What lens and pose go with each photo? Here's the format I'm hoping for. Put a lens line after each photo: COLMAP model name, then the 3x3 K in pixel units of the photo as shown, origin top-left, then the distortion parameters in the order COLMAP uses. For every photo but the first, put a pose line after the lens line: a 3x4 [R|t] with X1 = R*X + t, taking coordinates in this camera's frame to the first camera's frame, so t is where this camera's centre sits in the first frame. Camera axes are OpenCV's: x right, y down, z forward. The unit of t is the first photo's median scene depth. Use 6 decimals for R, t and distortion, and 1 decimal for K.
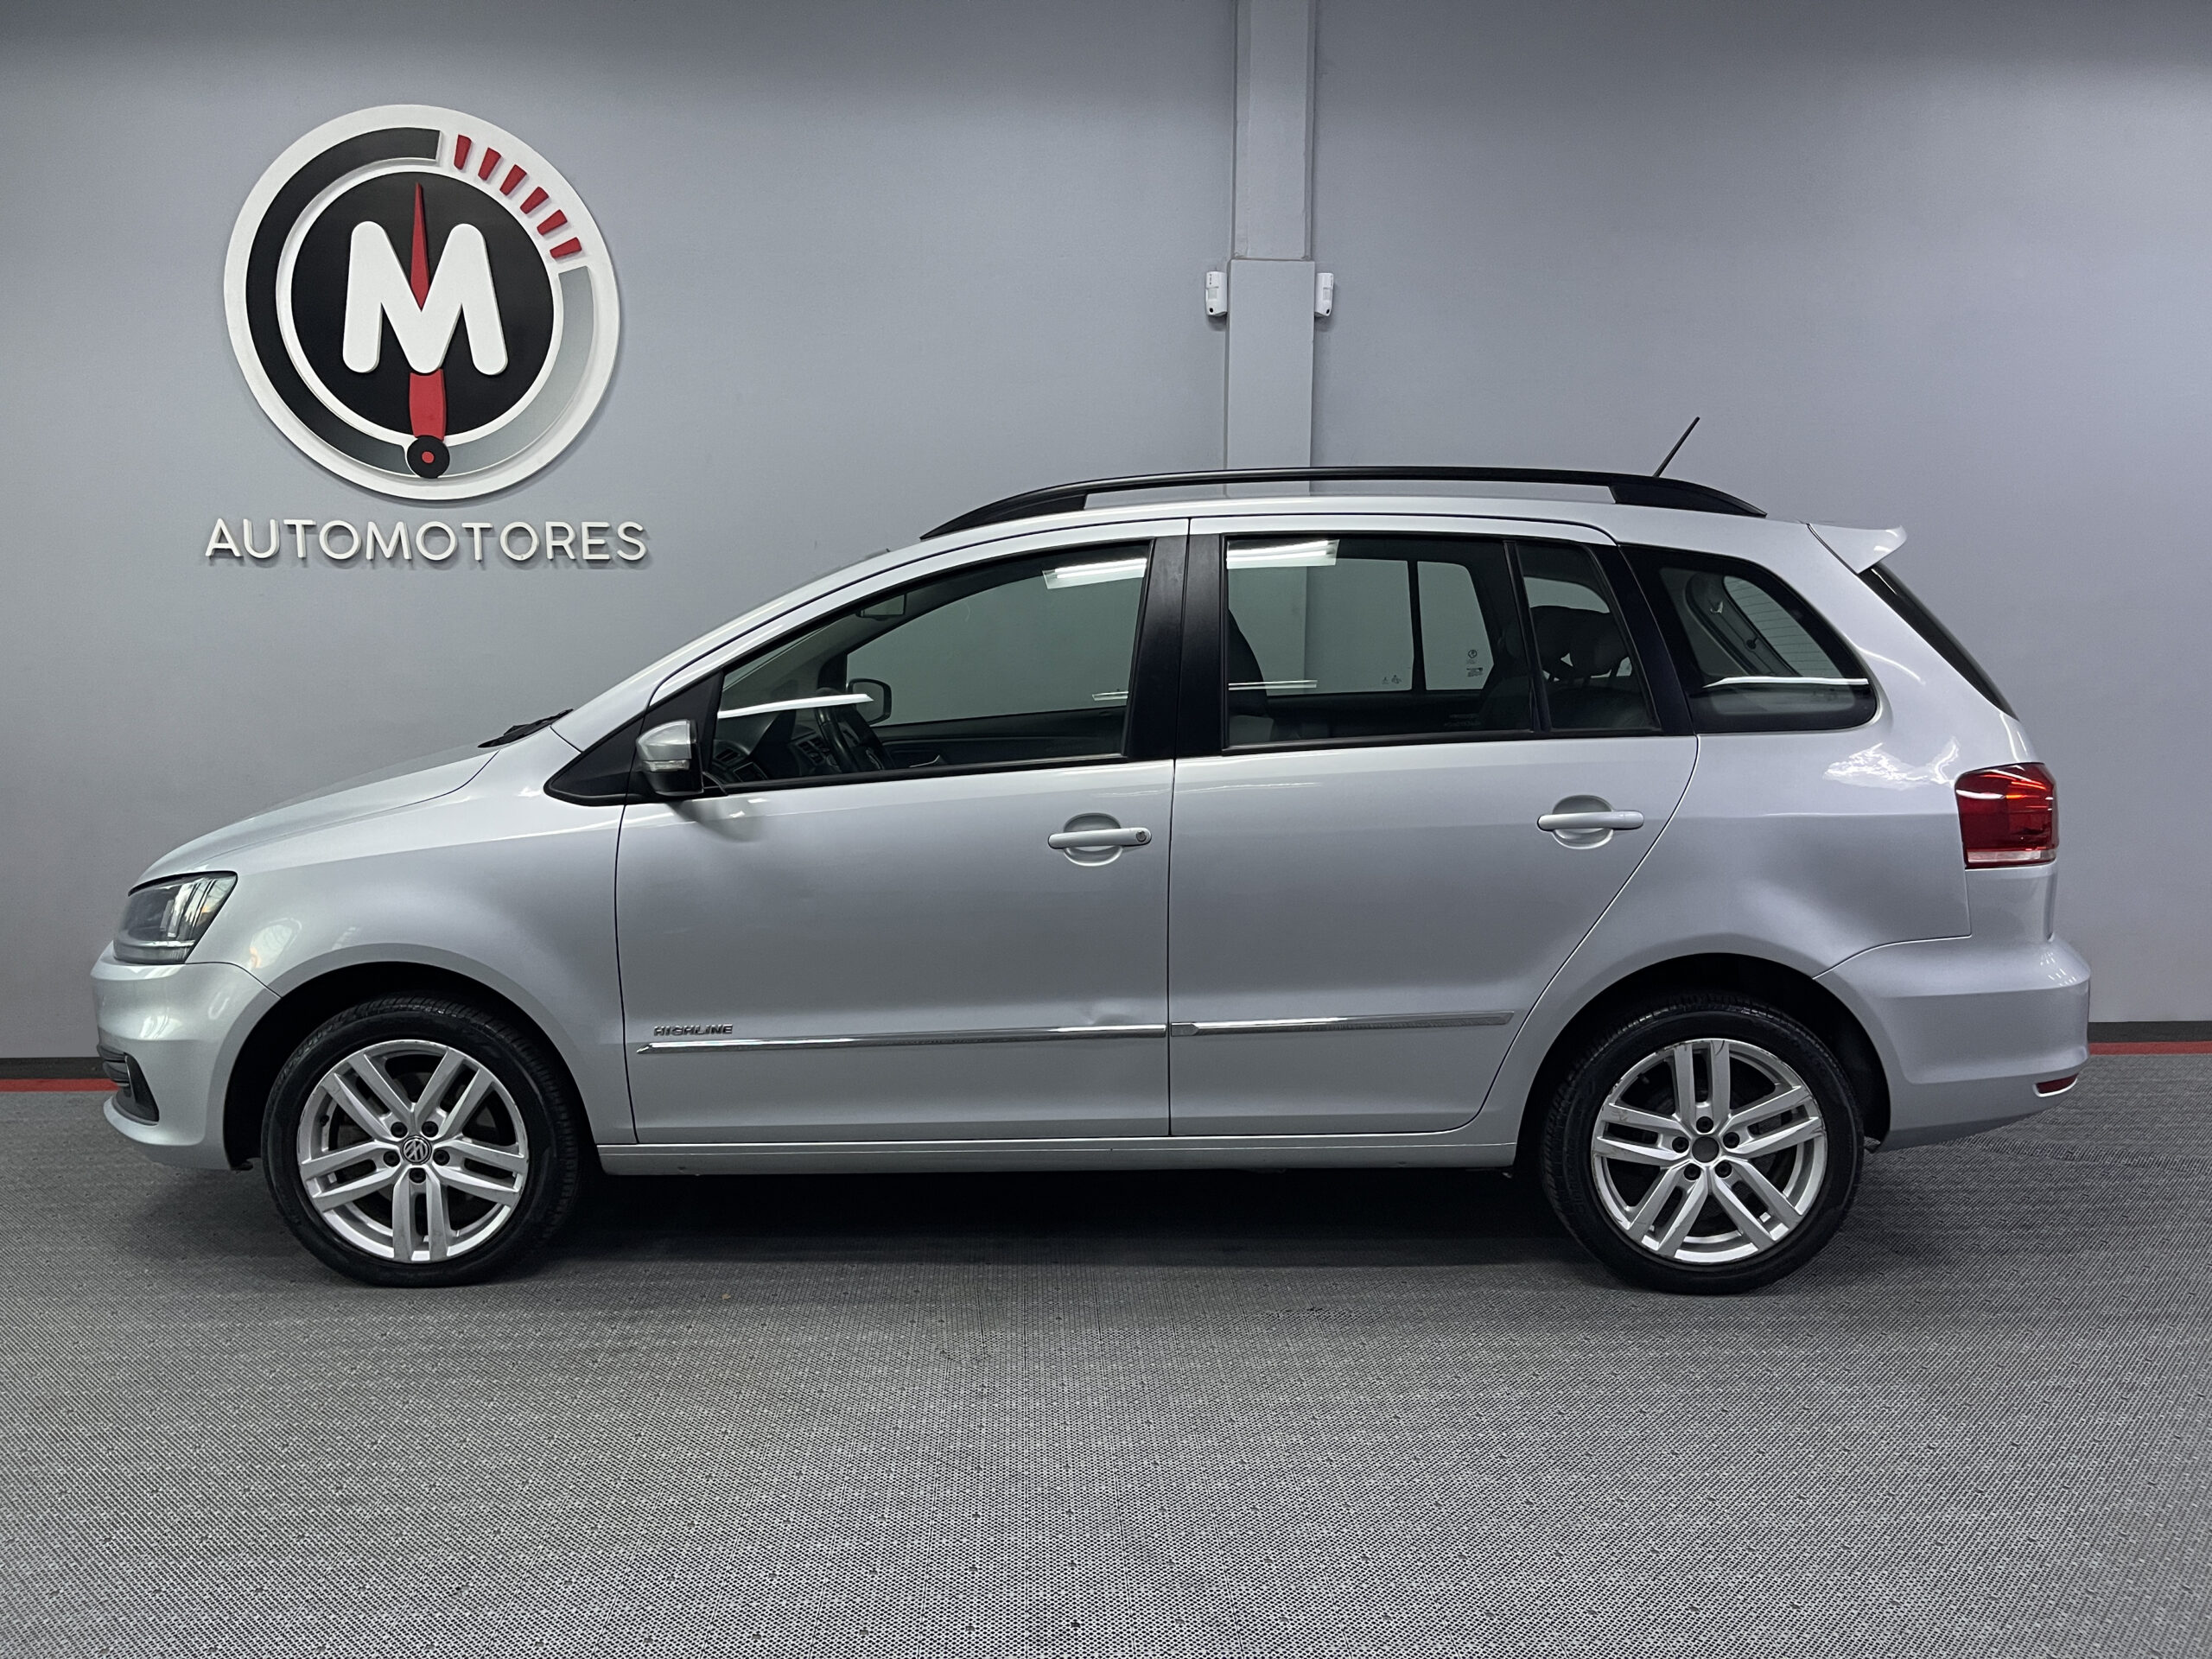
lens RADIAL K [[1696.7, 0, 1106.0], [0, 1696.7, 829.5], [0, 0, 1]] dist [0.048405, -0.033659]
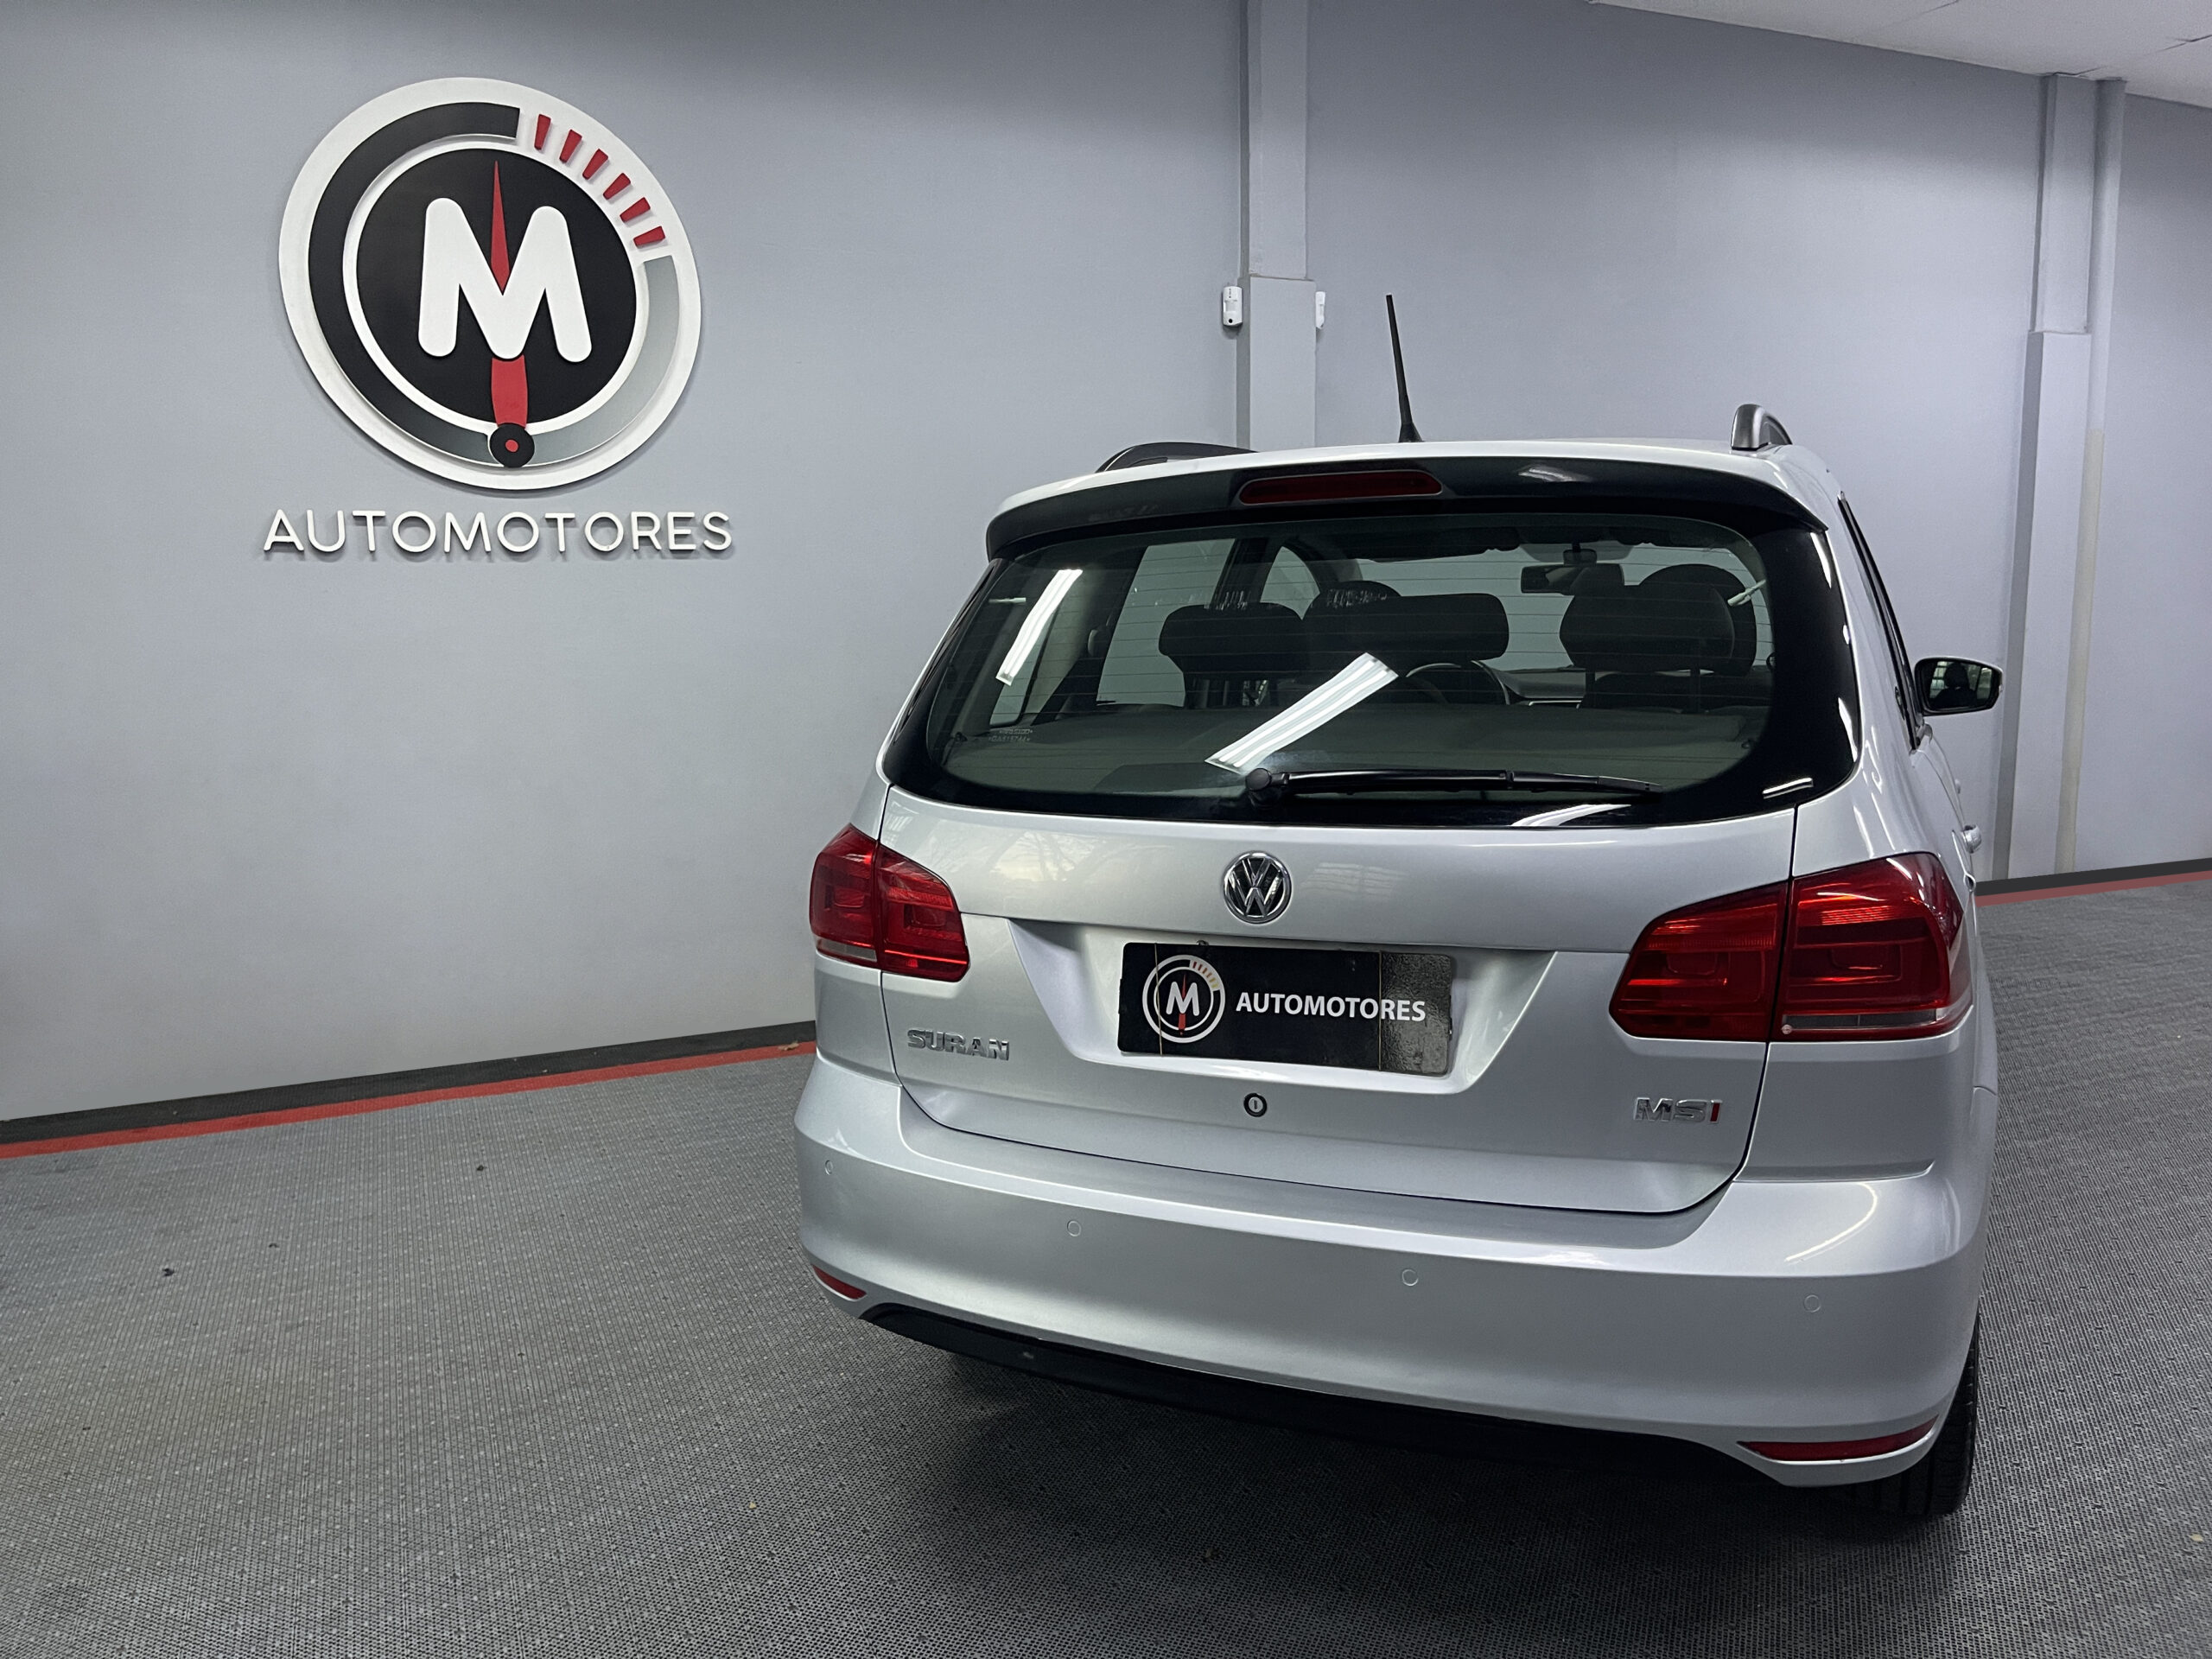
lens RADIAL K [[1697.7, 0, 1106.0], [0, 1697.7, 829.5], [0, 0, 1]] dist [0.029954, -0.001769]
pose [[0.935822, -0.066563, 0.346132, -0.428316], [0.062004, 0.997781, 0.024242, -0.003054], [-0.346978, -0.001224, 0.937873, -0.023549]]
